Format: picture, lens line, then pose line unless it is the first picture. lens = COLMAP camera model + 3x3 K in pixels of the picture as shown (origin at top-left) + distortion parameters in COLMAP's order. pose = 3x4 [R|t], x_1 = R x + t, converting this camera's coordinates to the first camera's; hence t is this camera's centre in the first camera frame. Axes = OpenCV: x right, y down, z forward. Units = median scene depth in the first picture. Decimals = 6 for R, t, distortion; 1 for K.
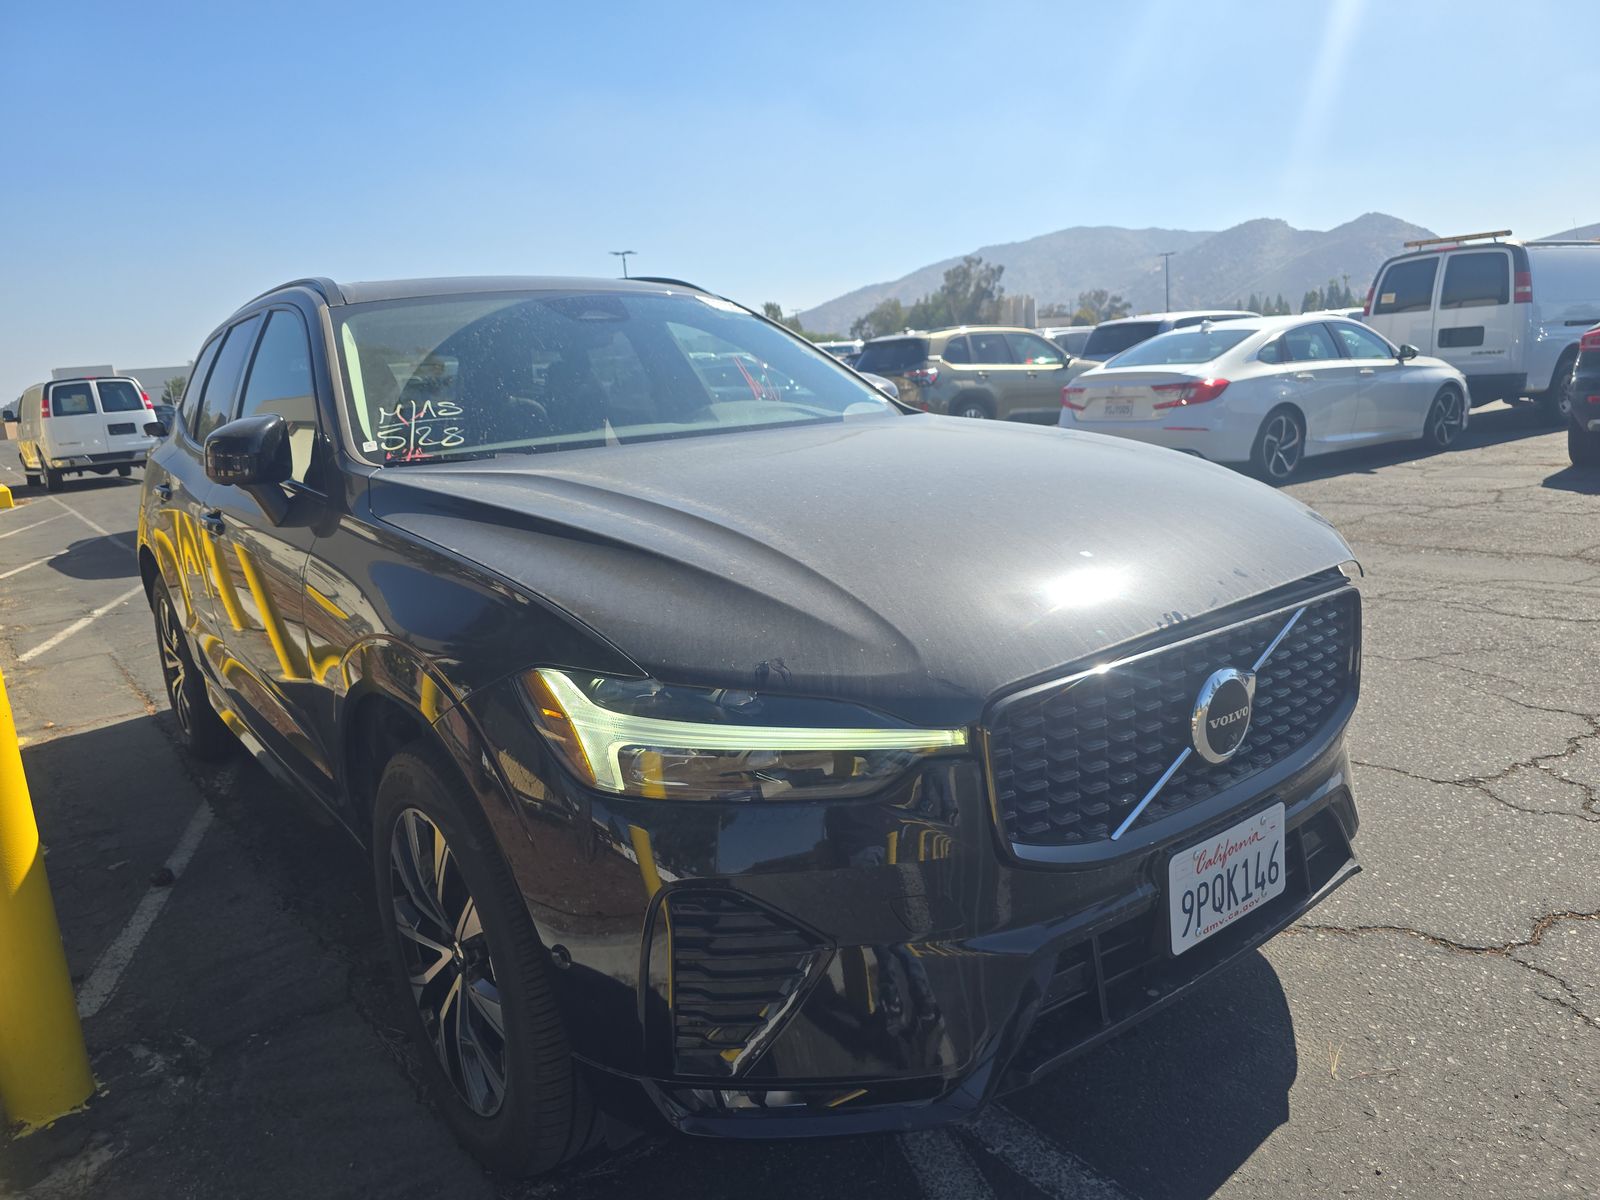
lens RADIAL K [[1077.9, 0, 792.8], [0, 1077.9, 592.0], [0, 0, 1]] dist [0.008443, 0.000182]
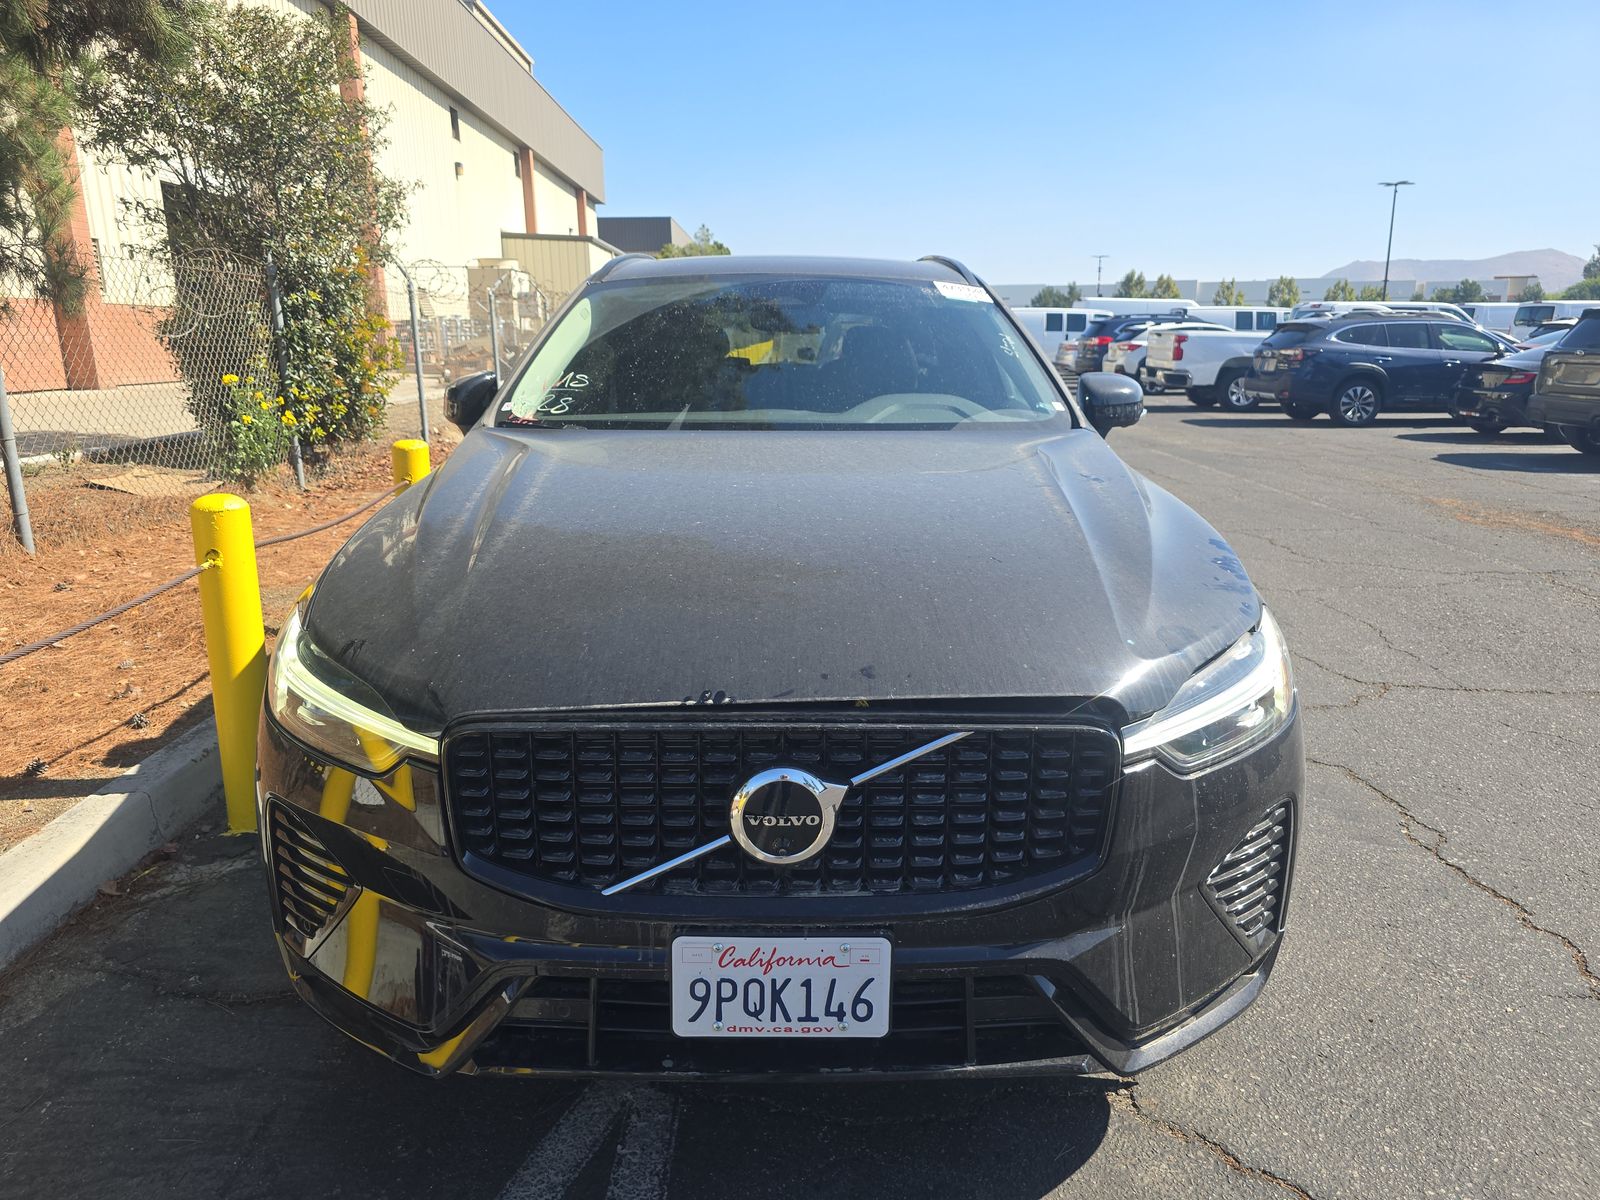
lens RADIAL K [[1077.9, 0, 792.8], [0, 1077.9, 592.0], [0, 0, 1]] dist [0.008443, 0.000182]
pose [[0.804188, 0.207113, -0.557122, 0.822723], [-0.175221, 0.978280, 0.110755, -0.165258], [0.567960, 0.008551, 0.823012, 0.233684]]
